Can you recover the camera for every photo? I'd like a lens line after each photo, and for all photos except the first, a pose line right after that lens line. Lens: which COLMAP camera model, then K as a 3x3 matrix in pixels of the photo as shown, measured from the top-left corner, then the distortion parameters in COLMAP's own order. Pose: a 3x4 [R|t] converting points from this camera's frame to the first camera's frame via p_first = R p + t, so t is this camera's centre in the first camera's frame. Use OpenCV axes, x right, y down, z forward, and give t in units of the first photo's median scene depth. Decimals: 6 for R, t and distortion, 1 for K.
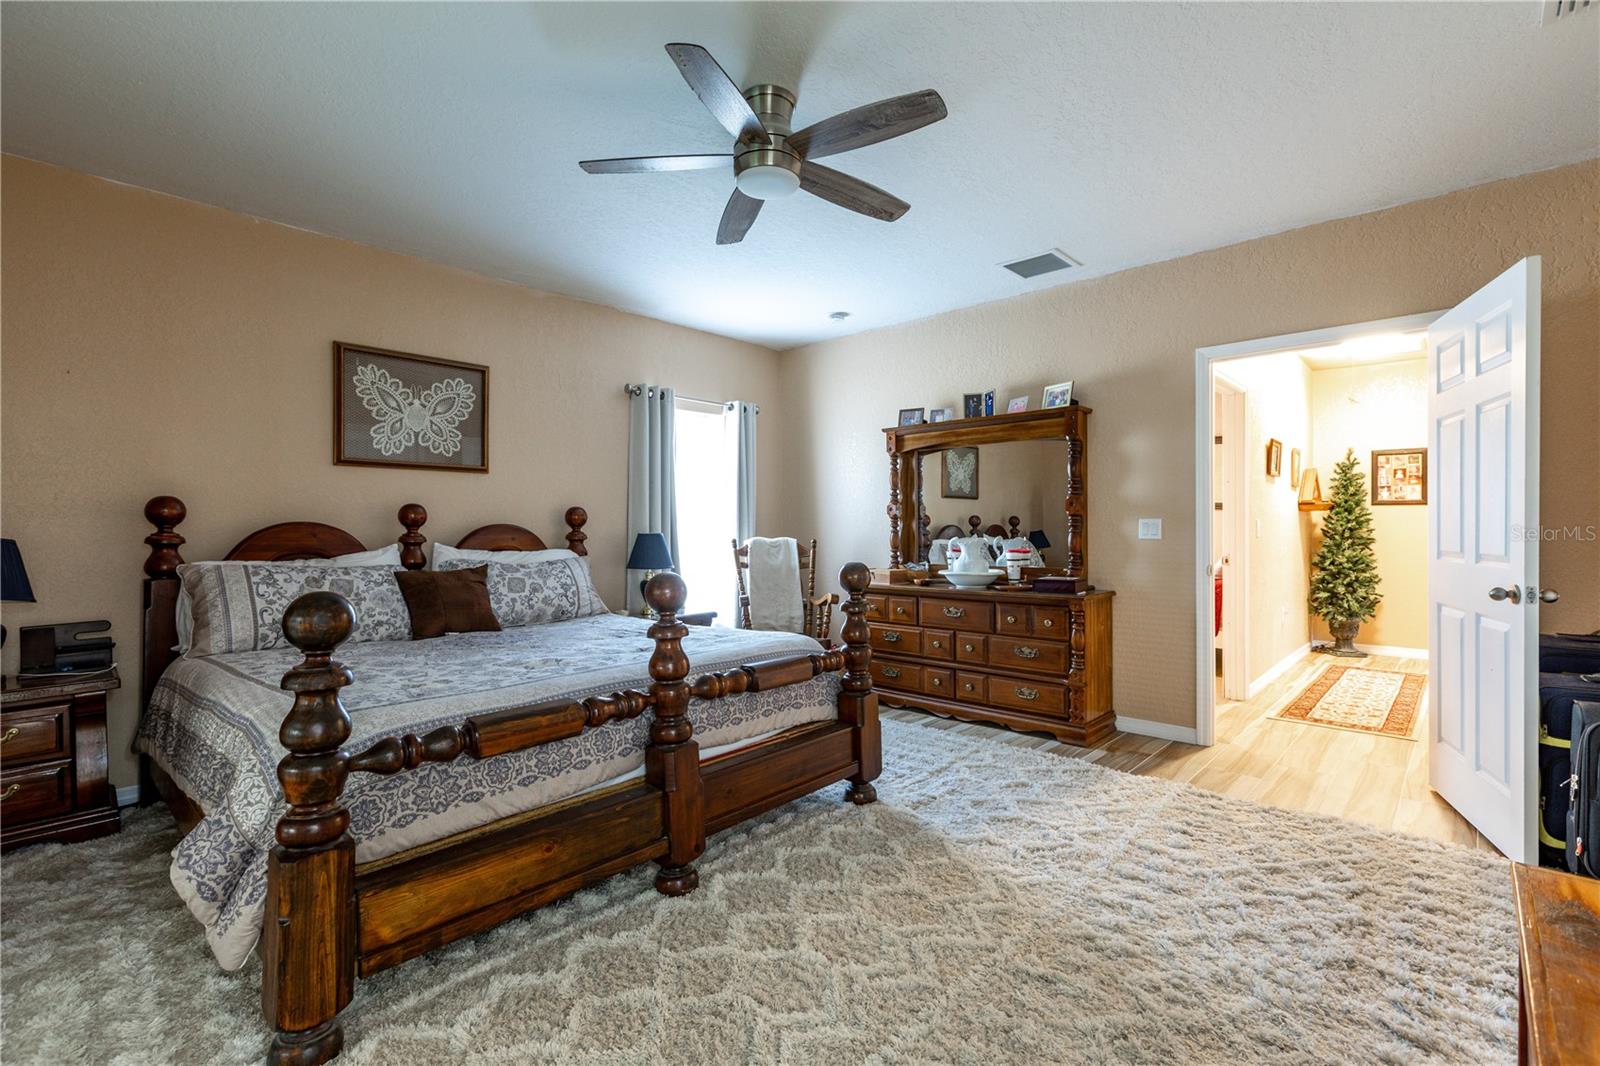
lens RADIAL K [[716.0, 0, 798.0], [0, 716.0, 528.7], [0, 0, 1]] dist [0.002094, -0.000644]
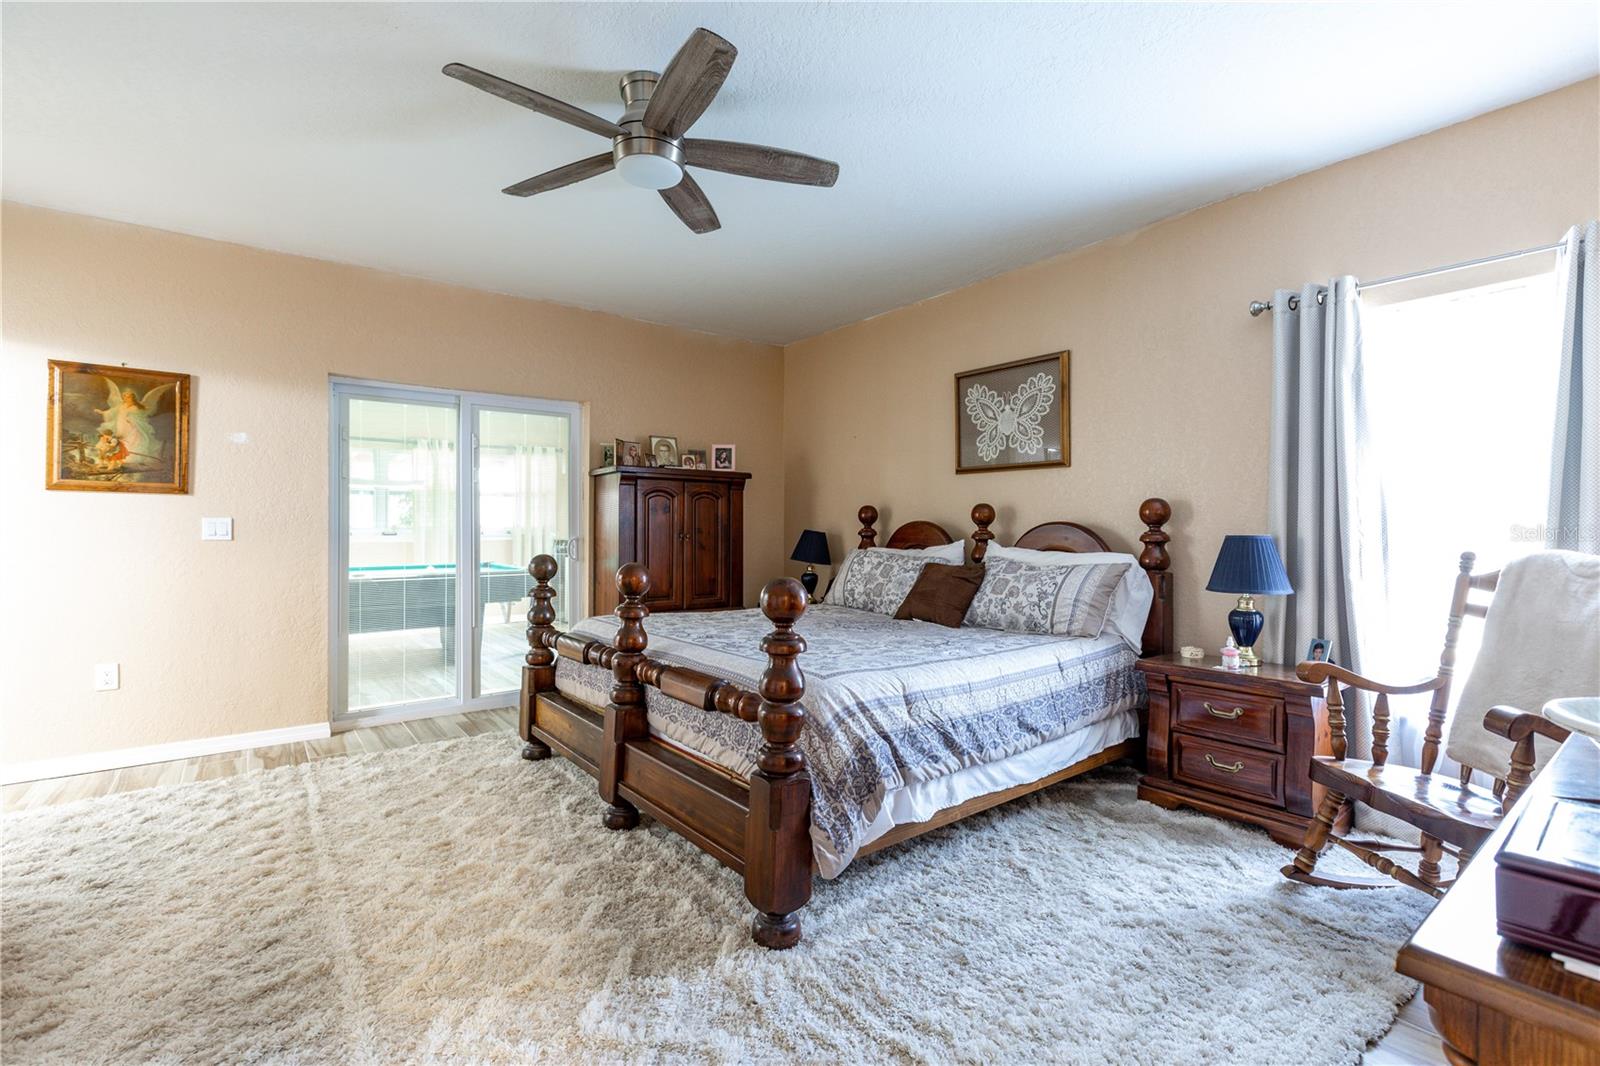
lens RADIAL K [[716.0, 0, 796.9], [0, 716.0, 528.1], [0, 0, 1]] dist [0.002094, -0.000644]
pose [[-0.151971, 0.000761, -0.988385, 0.564655], [-0.005069, 0.999986, 0.001550, 0.001837], [0.988372, 0.005246, -0.151965, 0.854316]]
